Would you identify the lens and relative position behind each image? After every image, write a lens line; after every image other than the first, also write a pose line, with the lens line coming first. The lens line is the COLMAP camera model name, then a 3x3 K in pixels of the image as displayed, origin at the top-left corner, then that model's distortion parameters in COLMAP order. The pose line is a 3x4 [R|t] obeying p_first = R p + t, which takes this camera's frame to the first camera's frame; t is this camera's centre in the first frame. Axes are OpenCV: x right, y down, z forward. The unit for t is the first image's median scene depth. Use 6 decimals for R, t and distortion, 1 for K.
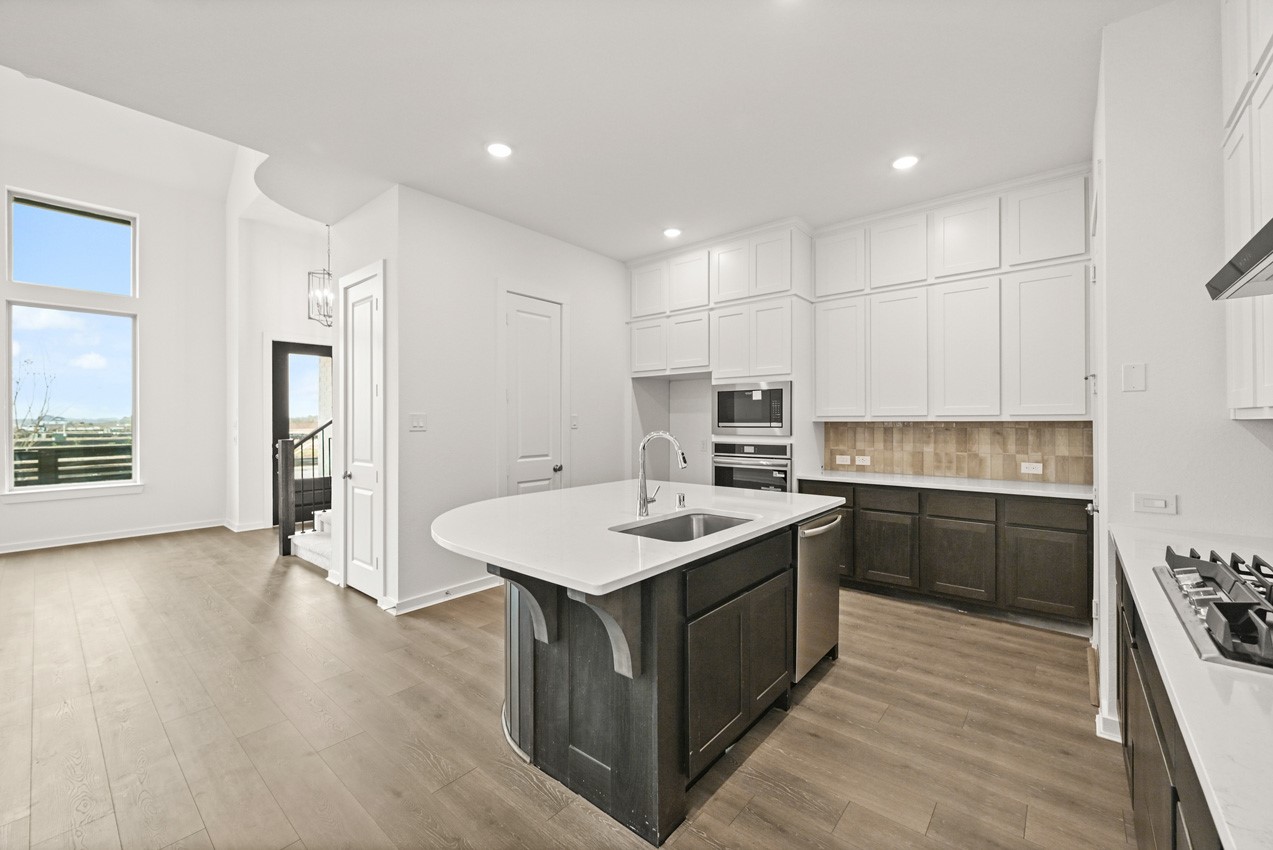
lens RADIAL K [[506.9, 0, 631.8], [0, 506.9, 423.5], [0, 0, 1]] dist [-0.000021, 0.000311]
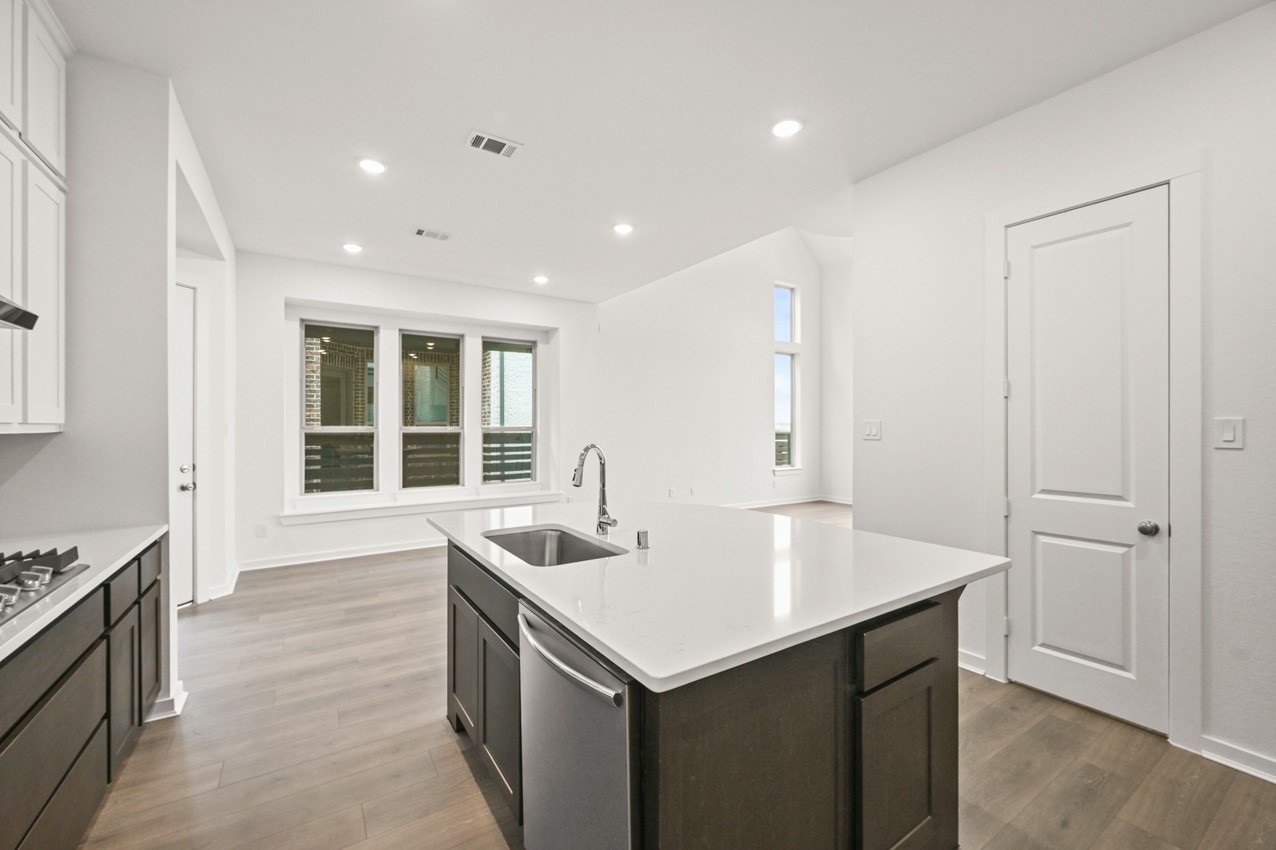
lens RADIAL K [[511.7, 0, 635.9], [0, 511.7, 428.7], [0, 0, 1]] dist [0.000732, 0.000119]
pose [[-0.281524, 0.009822, -0.959504, 0.516270], [-0.005557, 0.999914, 0.011866, -0.010994], [0.959538, 0.008673, -0.281445, 0.756012]]
